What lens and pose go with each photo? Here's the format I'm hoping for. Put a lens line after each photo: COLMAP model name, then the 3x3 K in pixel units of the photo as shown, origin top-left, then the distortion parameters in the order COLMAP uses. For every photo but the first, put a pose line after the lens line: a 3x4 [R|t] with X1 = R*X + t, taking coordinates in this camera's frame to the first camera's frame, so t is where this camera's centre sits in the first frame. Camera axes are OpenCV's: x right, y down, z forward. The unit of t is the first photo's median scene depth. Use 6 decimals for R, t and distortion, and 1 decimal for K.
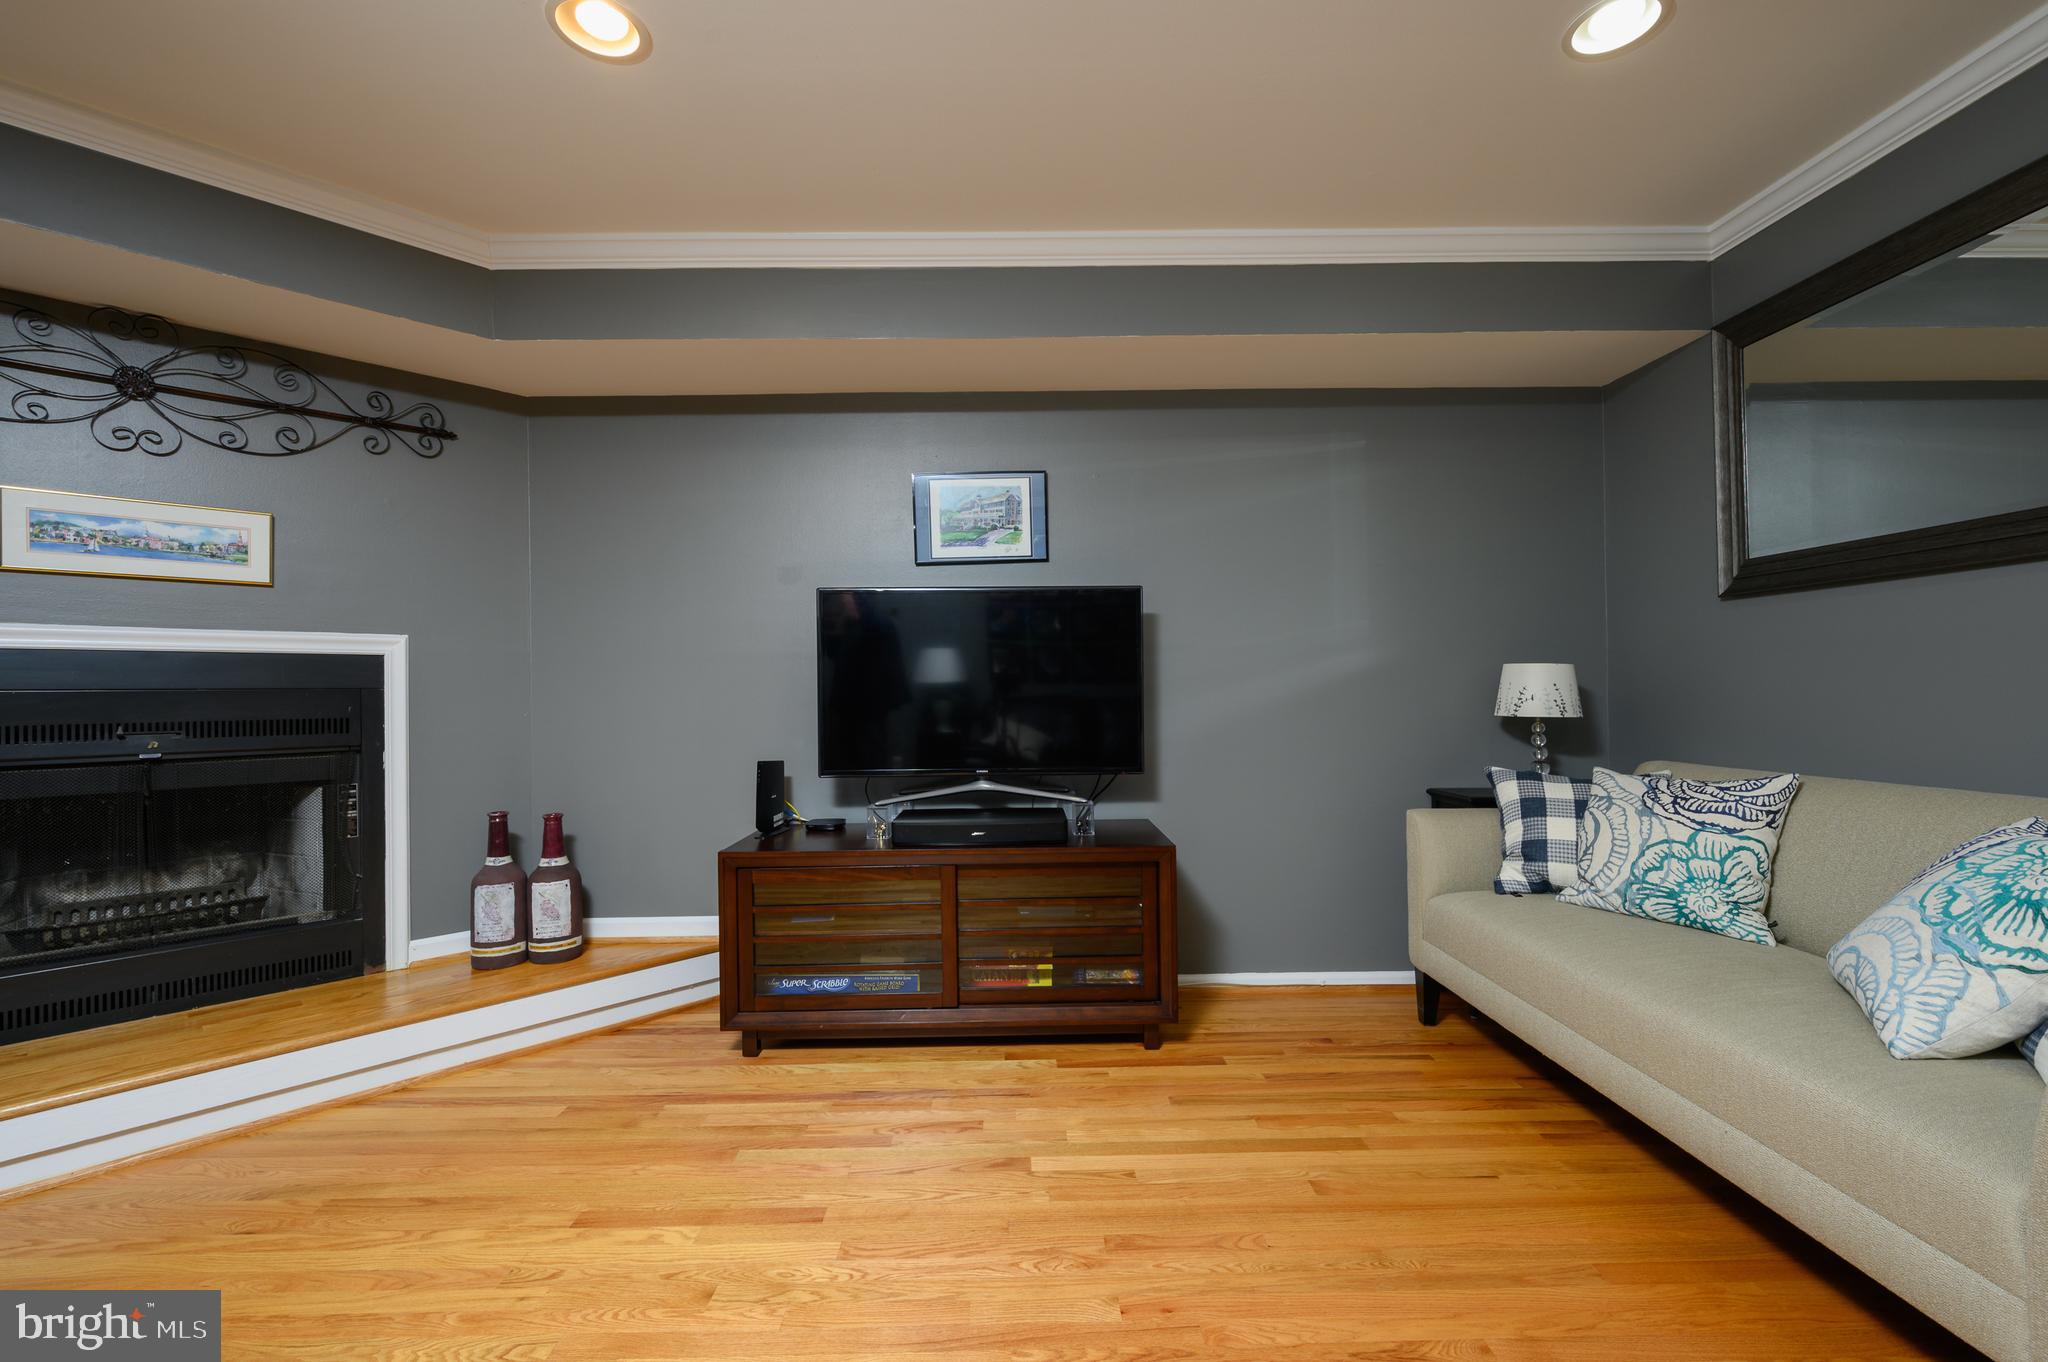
lens RADIAL K [[874.7, 0, 1022.2], [0, 874.7, 688.9], [0, 0, 1]] dist [-0.003300, 0.000209]
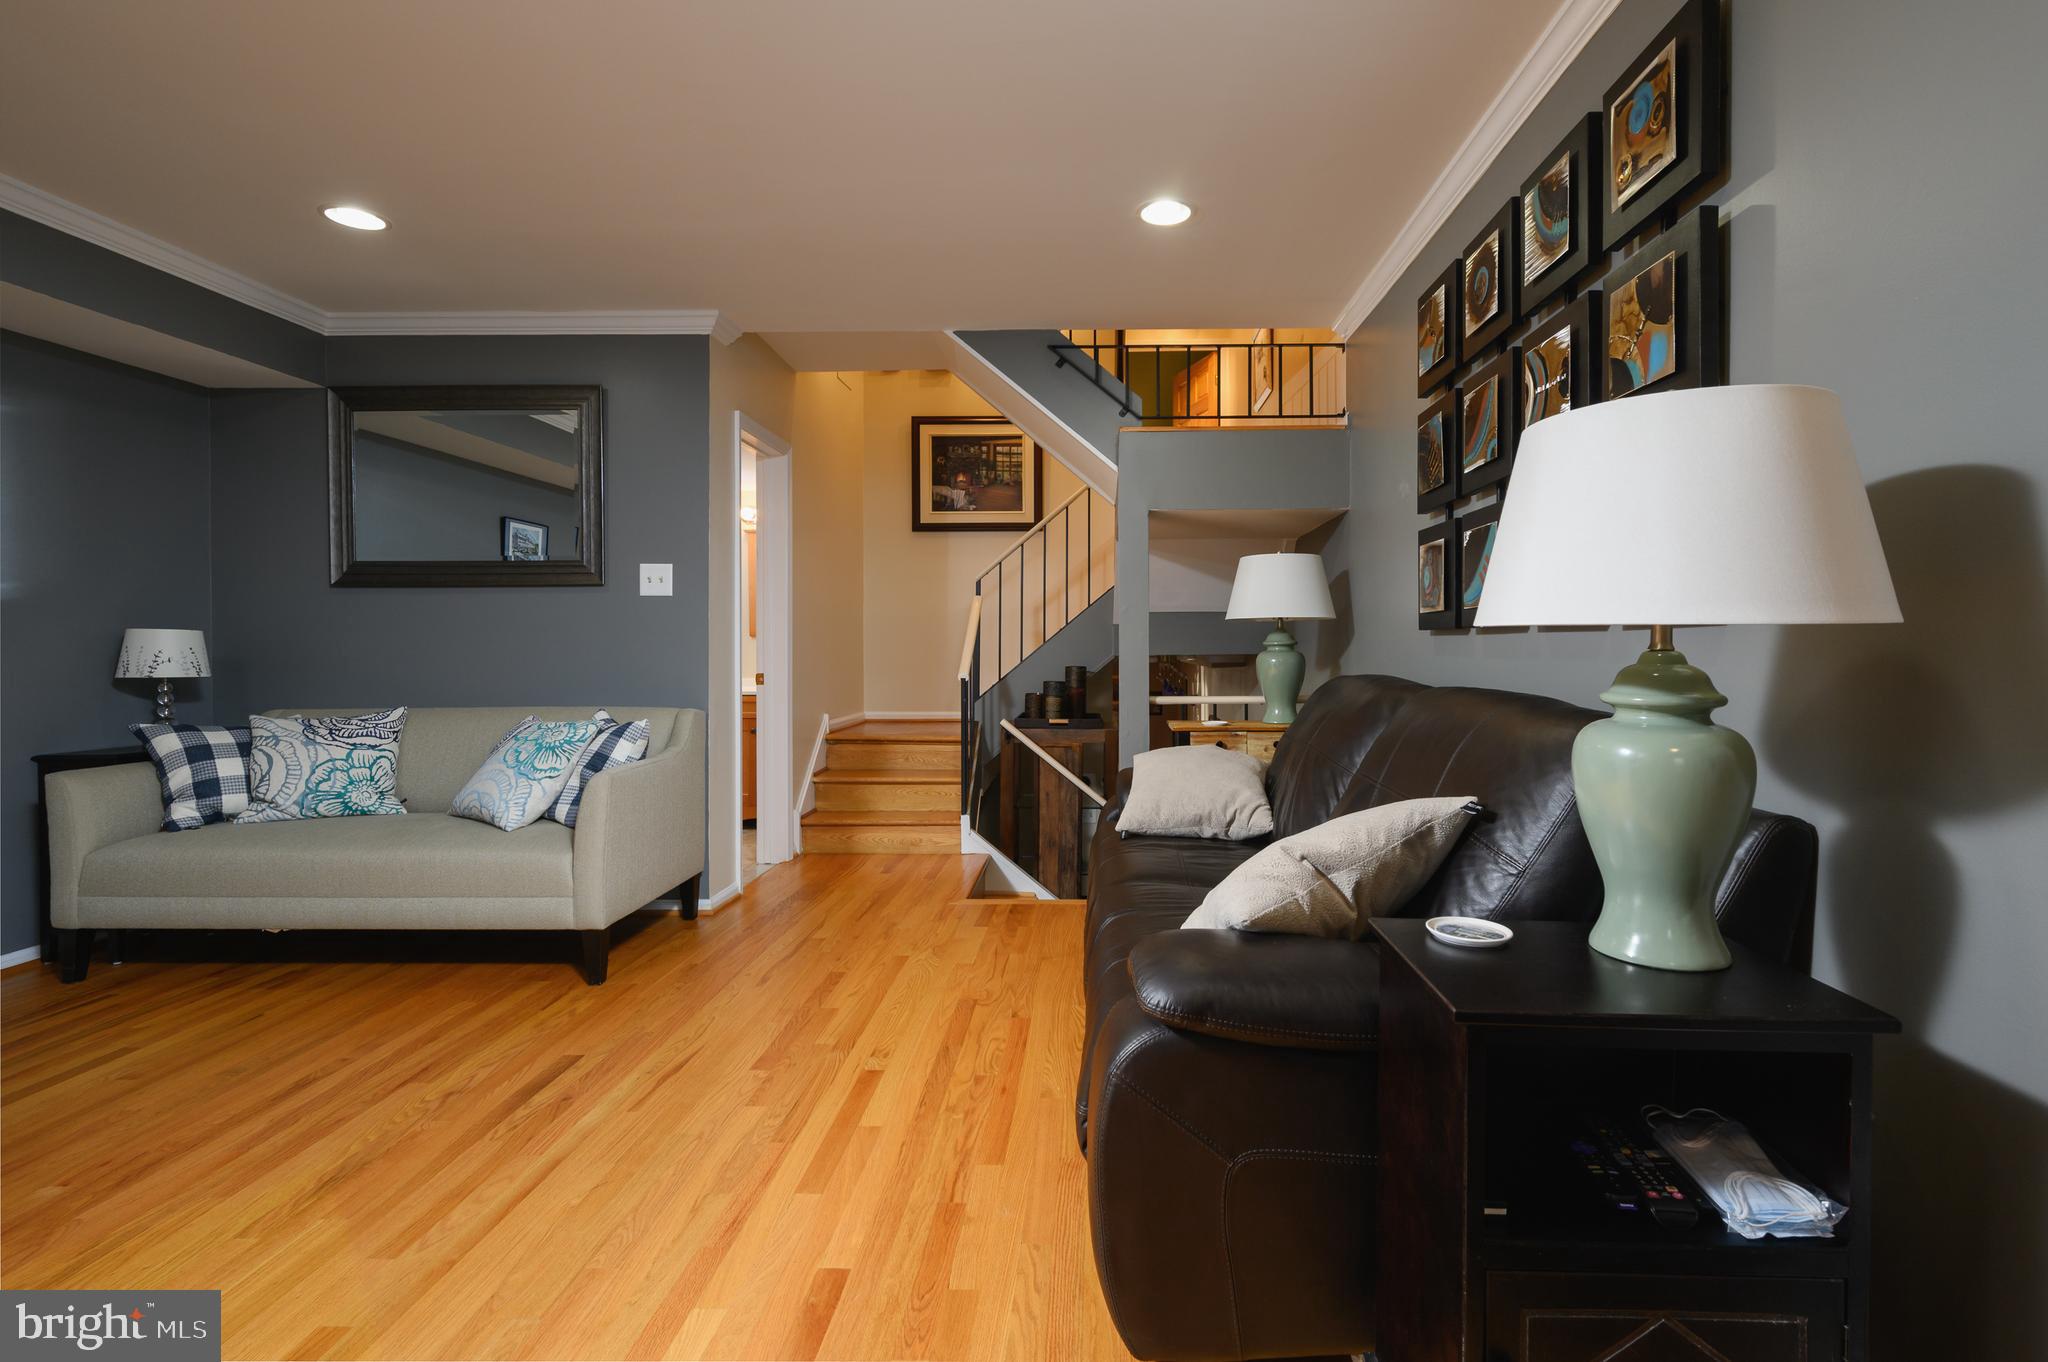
lens RADIAL K [[963.0, 0, 1030.5], [0, 963.0, 648.8], [0, 0, 1]] dist [-0.000870, 0.000102]
pose [[0.092838, 0.008305, 0.995647, -0.686729], [0.000058, 0.999965, -0.008346, 0.007462], [-0.995681, 0.000833, 0.092834, -0.261610]]
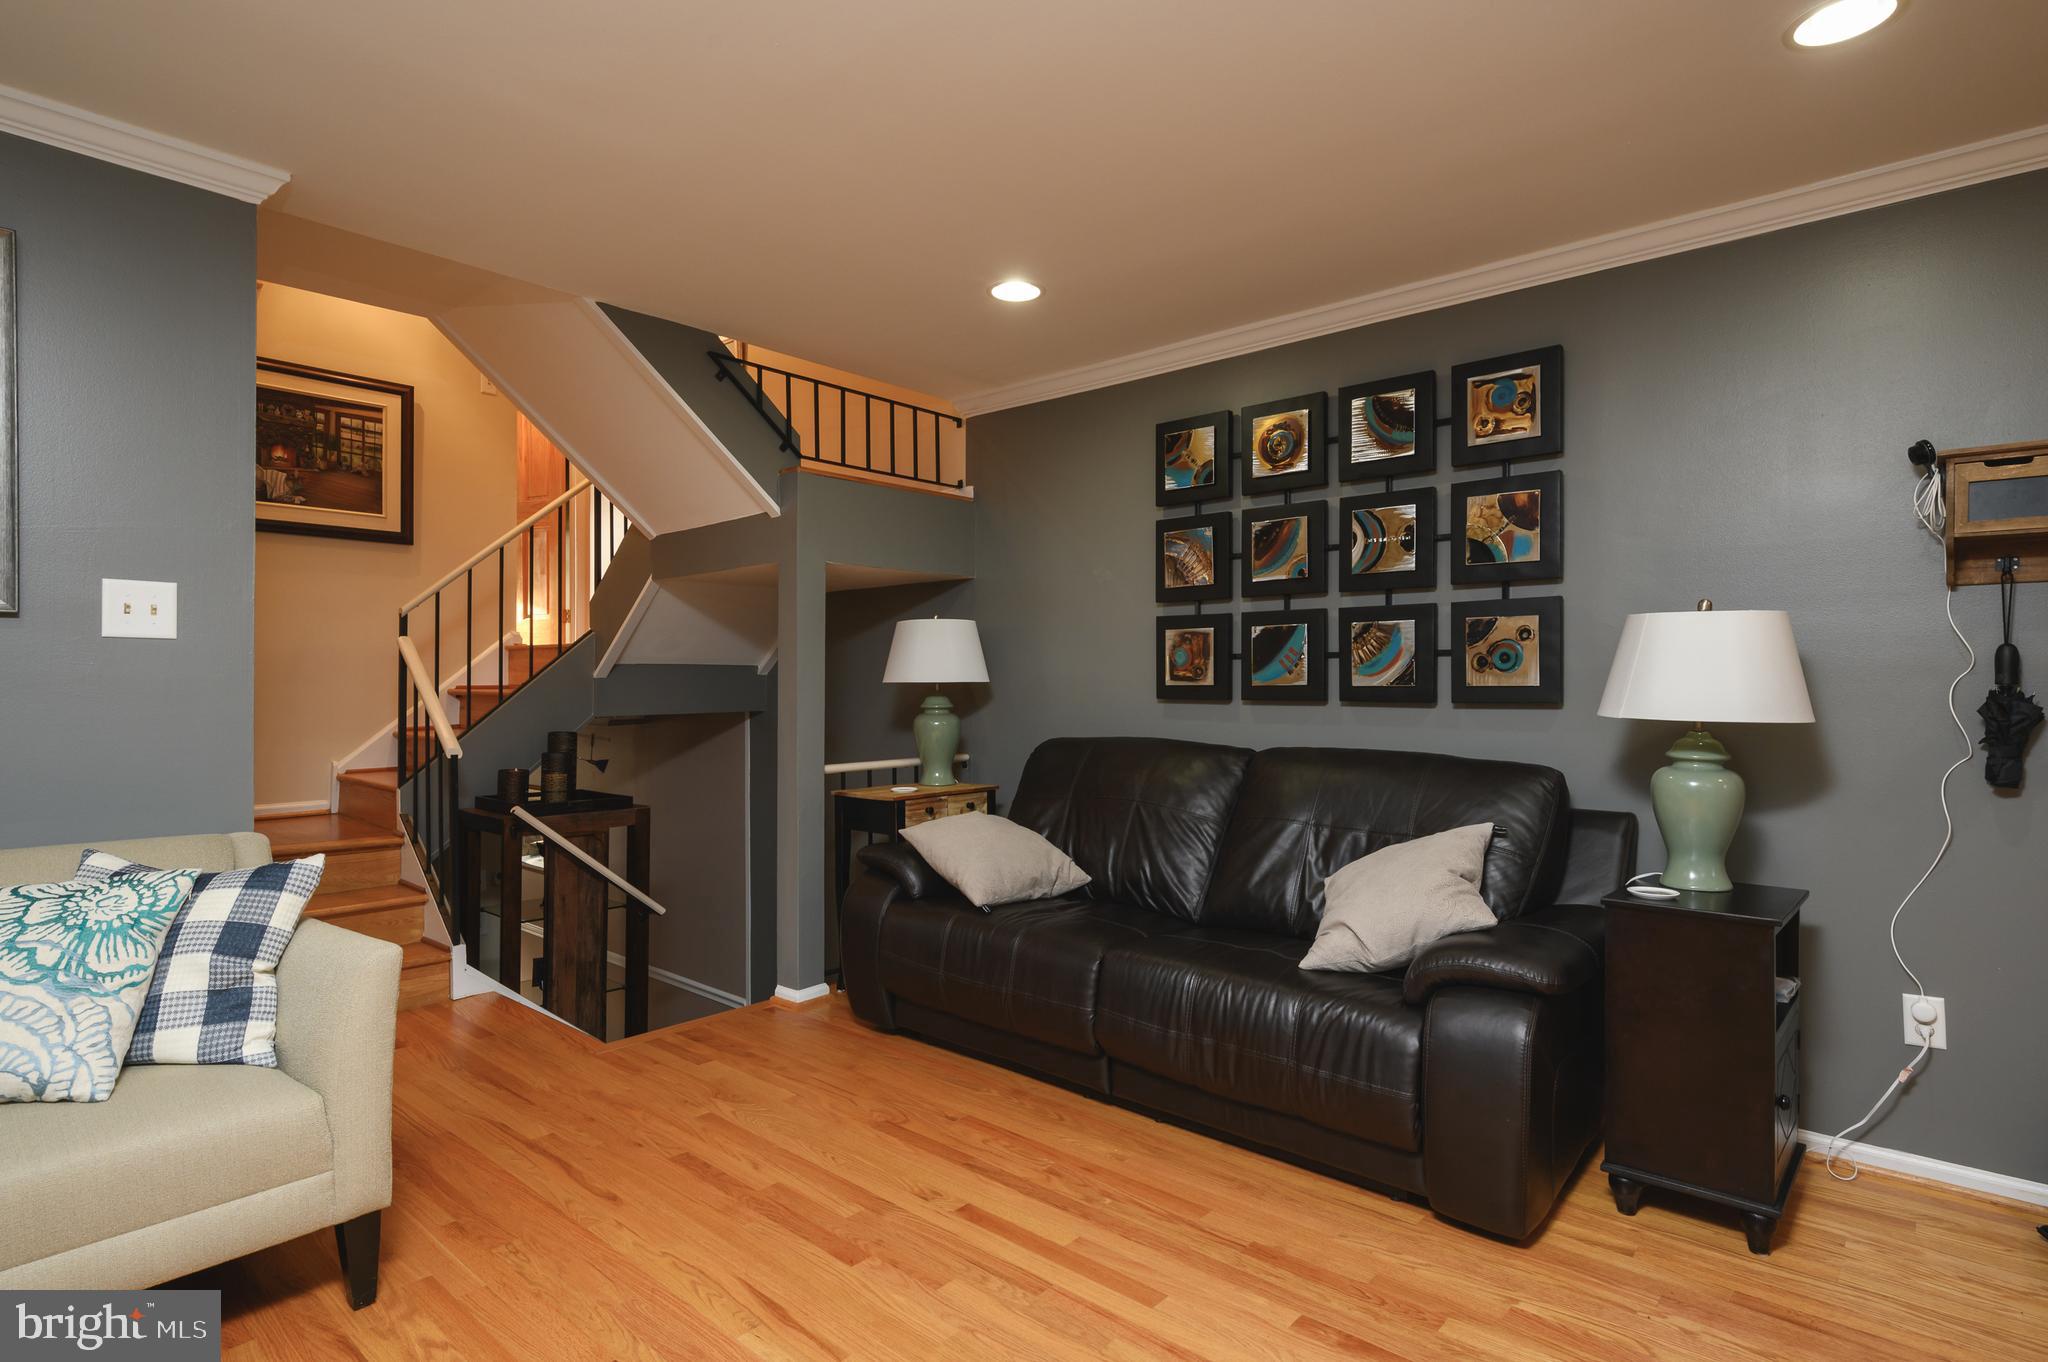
lens RADIAL K [[1098.4, 0, 1024.2], [0, 1098.4, 685.1], [0, 0, 1]] dist [0.001565, 0.000407]
pose [[-0.720989, 0.008390, 0.692896, -0.444000], [0.007538, 0.999962, -0.004265, -0.041270], [-0.692905, 0.002148, -0.721025, 0.710635]]
